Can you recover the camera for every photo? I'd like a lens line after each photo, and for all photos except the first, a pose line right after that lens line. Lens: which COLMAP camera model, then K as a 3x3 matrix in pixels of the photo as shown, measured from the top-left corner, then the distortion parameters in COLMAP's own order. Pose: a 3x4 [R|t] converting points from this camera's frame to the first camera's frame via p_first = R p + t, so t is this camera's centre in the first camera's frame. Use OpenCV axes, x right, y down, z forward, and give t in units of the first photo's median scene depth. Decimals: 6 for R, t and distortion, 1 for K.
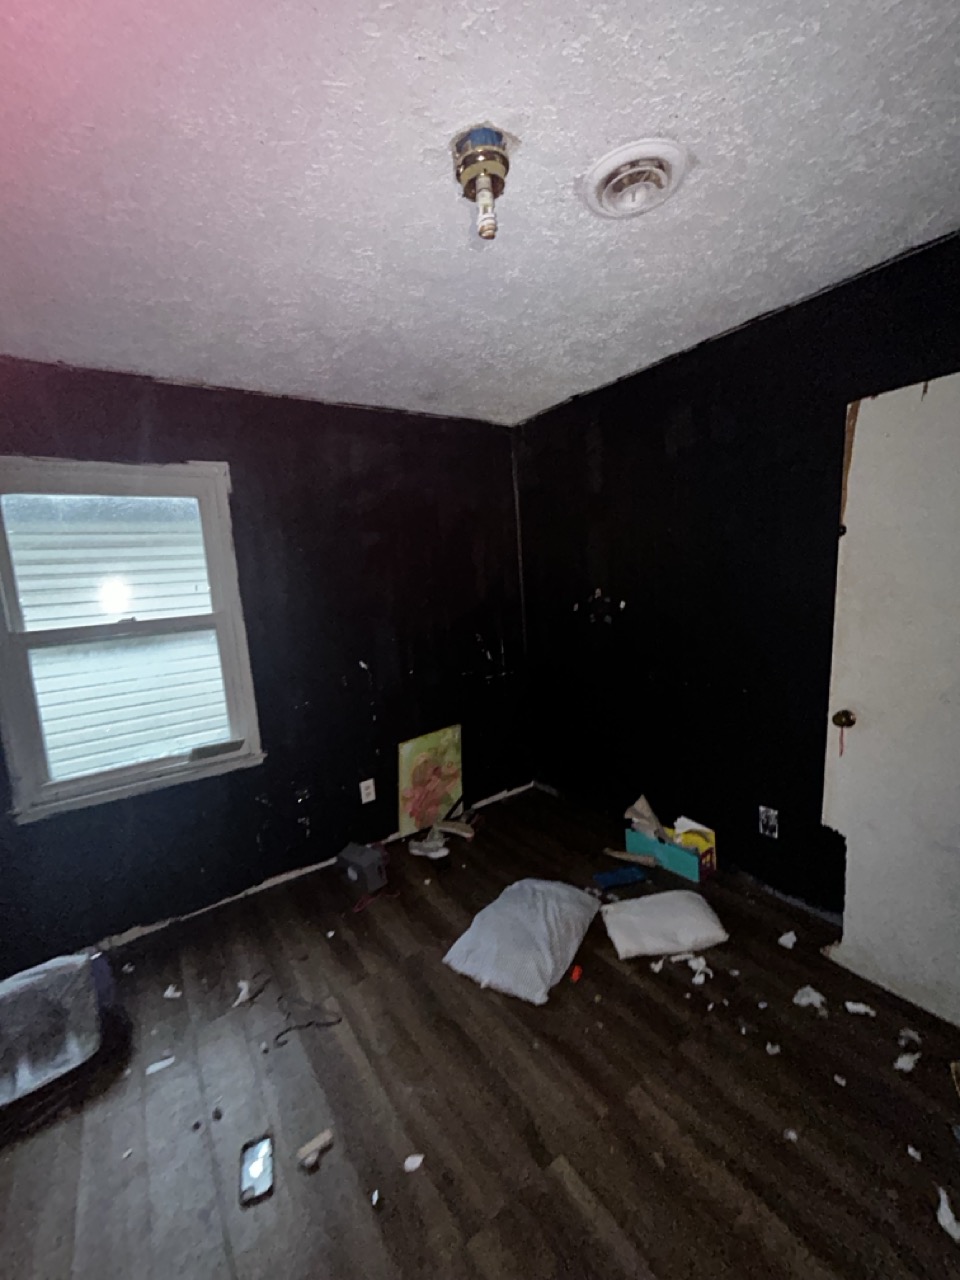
lens RADIAL K [[523.6, 0, 485.0], [0, 523.6, 642.7], [0, 0, 1]] dist [0.002518, 0.000970]
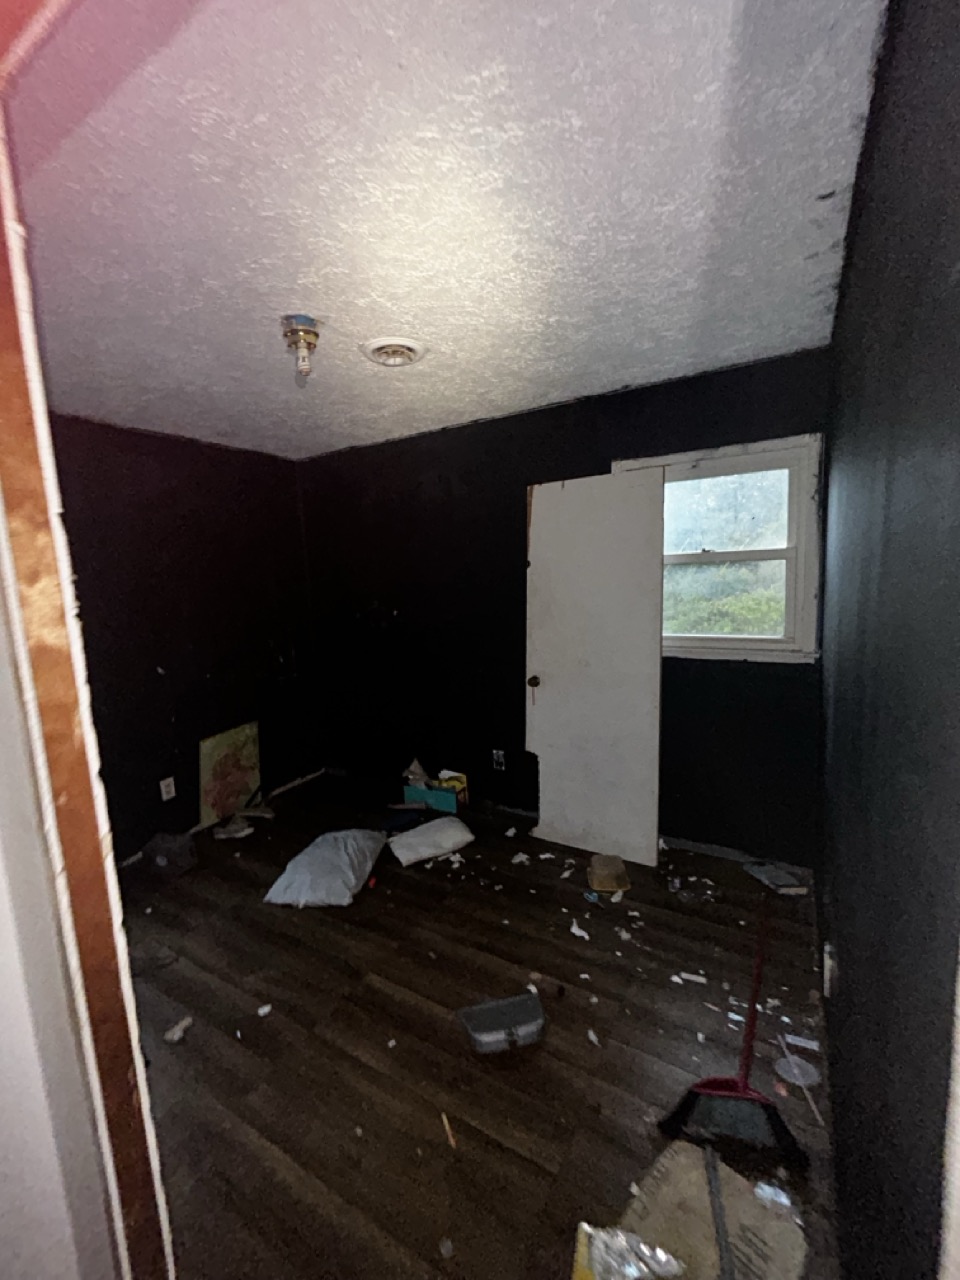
lens RADIAL K [[523.6, 0, 477.5], [0, 523.6, 640.7], [0, 0, 1]] dist [0.002518, 0.000970]
pose [[0.914084, -0.027742, 0.404575, -0.100221], [0.039166, 0.999033, -0.019985, 0.039792], [-0.403630, 0.034114, 0.914286, -0.341927]]
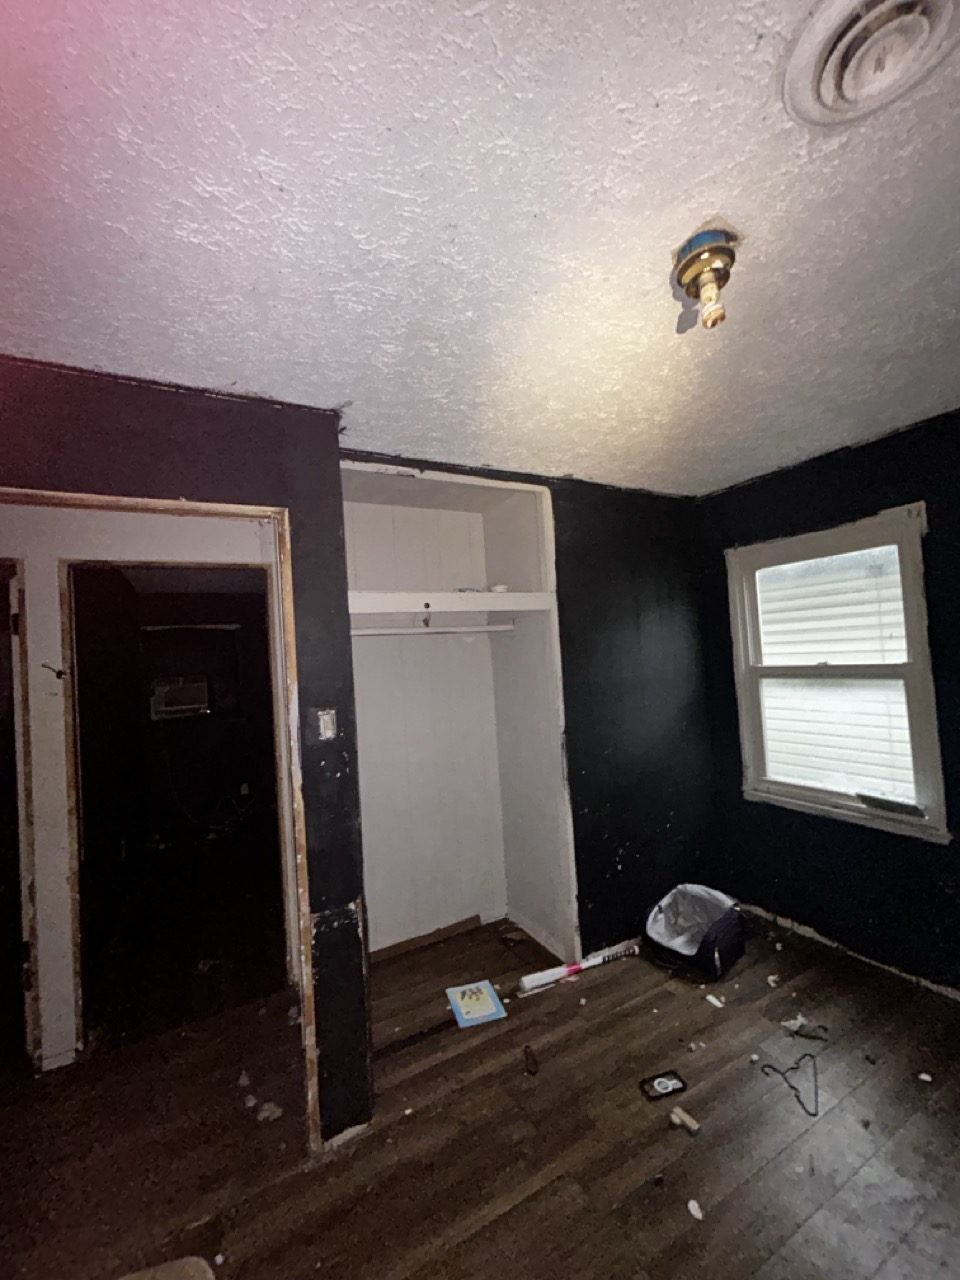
lens RADIAL K [[523.6, 0, 483.3], [0, 523.6, 645.4], [0, 0, 1]] dist [0.002518, 0.000970]
pose [[-0.112599, 0.051618, -0.992299, 0.580560], [-0.069022, 0.995831, 0.059634, -0.105350], [0.991240, 0.075205, -0.108567, 0.402175]]
